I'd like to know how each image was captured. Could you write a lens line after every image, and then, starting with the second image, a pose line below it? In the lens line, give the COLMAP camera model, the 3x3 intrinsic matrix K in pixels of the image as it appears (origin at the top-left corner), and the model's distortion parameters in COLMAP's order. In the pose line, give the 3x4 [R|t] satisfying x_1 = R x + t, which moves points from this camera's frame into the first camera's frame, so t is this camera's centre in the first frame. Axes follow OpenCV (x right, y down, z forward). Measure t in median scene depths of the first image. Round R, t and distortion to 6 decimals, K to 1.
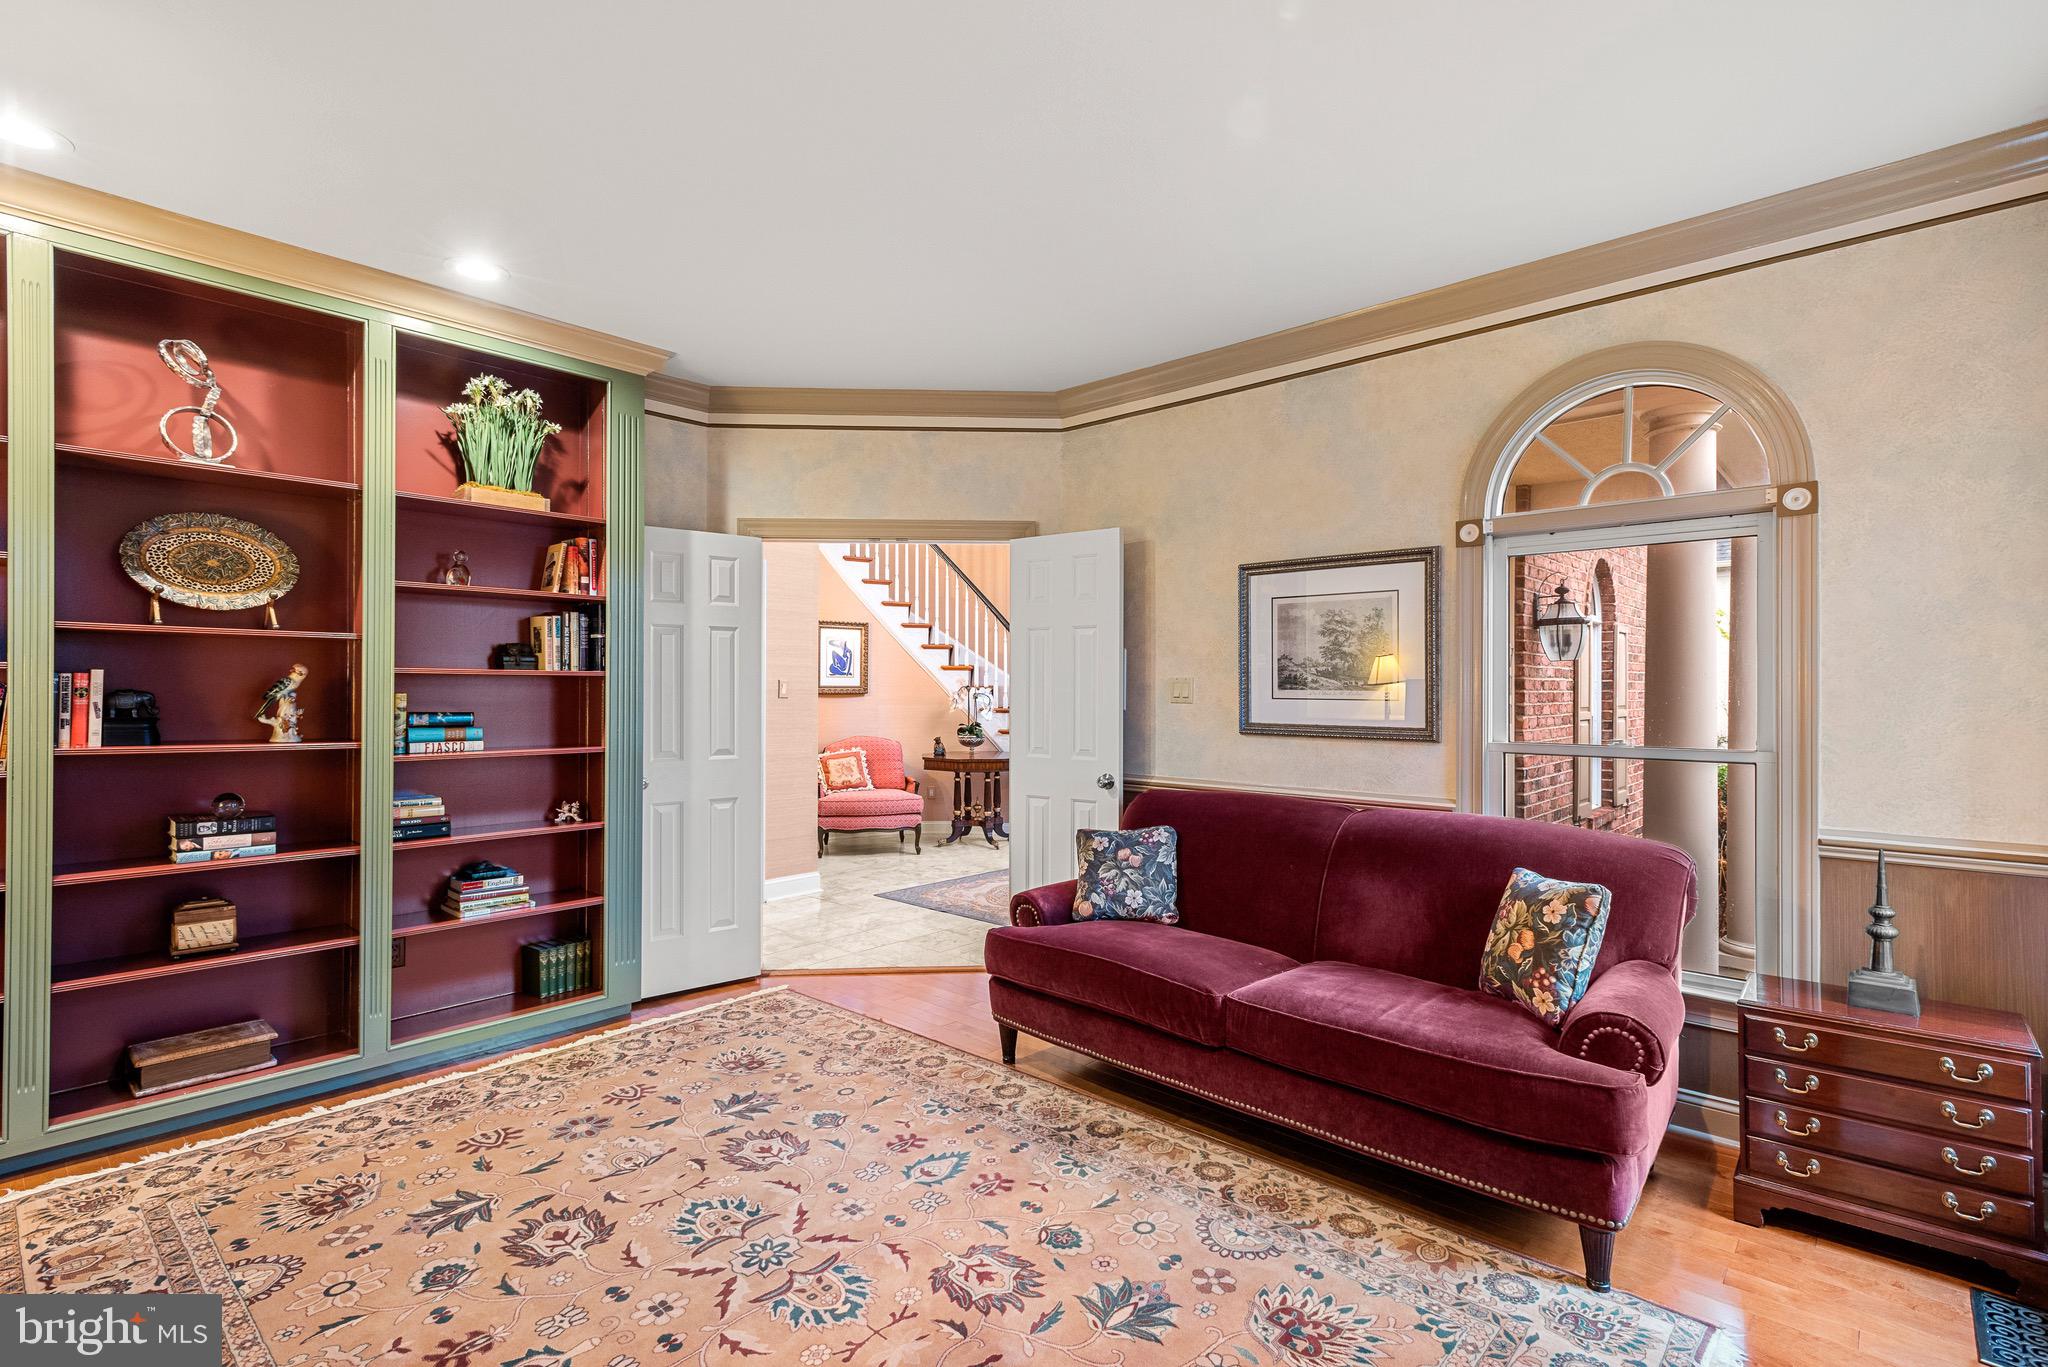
lens RADIAL K [[965.1, 0, 1021.4], [0, 965.1, 688.9], [0, 0, 1]] dist [0.014846, -0.002262]
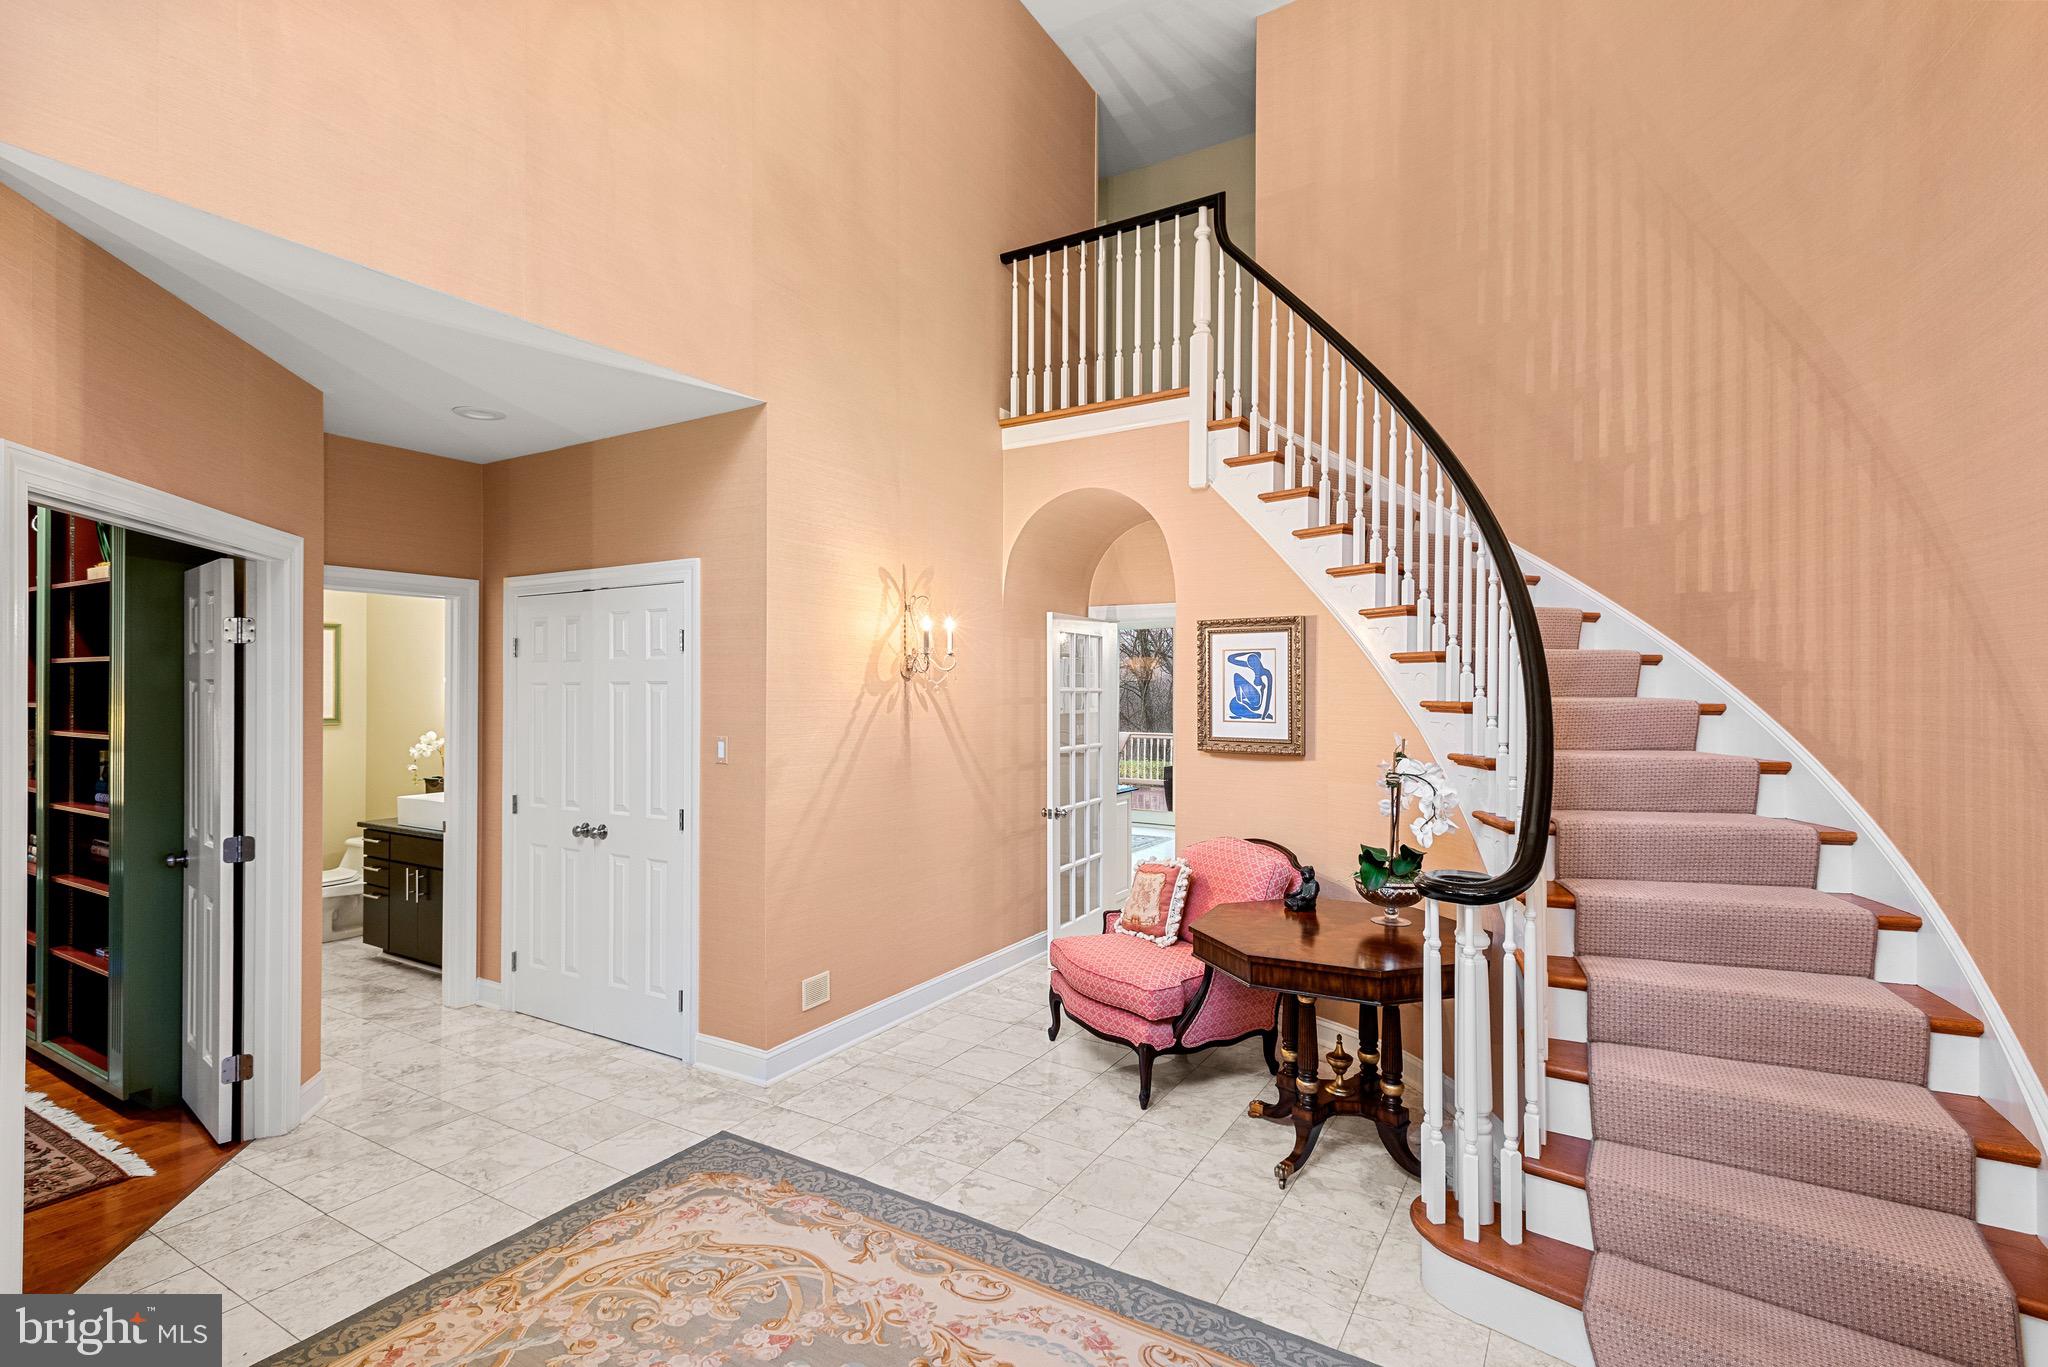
lens RADIAL K [[965.1, 0, 1021.0], [0, 965.1, 684.0], [0, 0, 1]] dist [0.014846, -0.002262]
pose [[0.193081, -0.000169, -0.981183, 0.315036], [0.002164, 0.999998, 0.000254, -0.033476], [0.981180, -0.002172, 0.193081, 0.768414]]
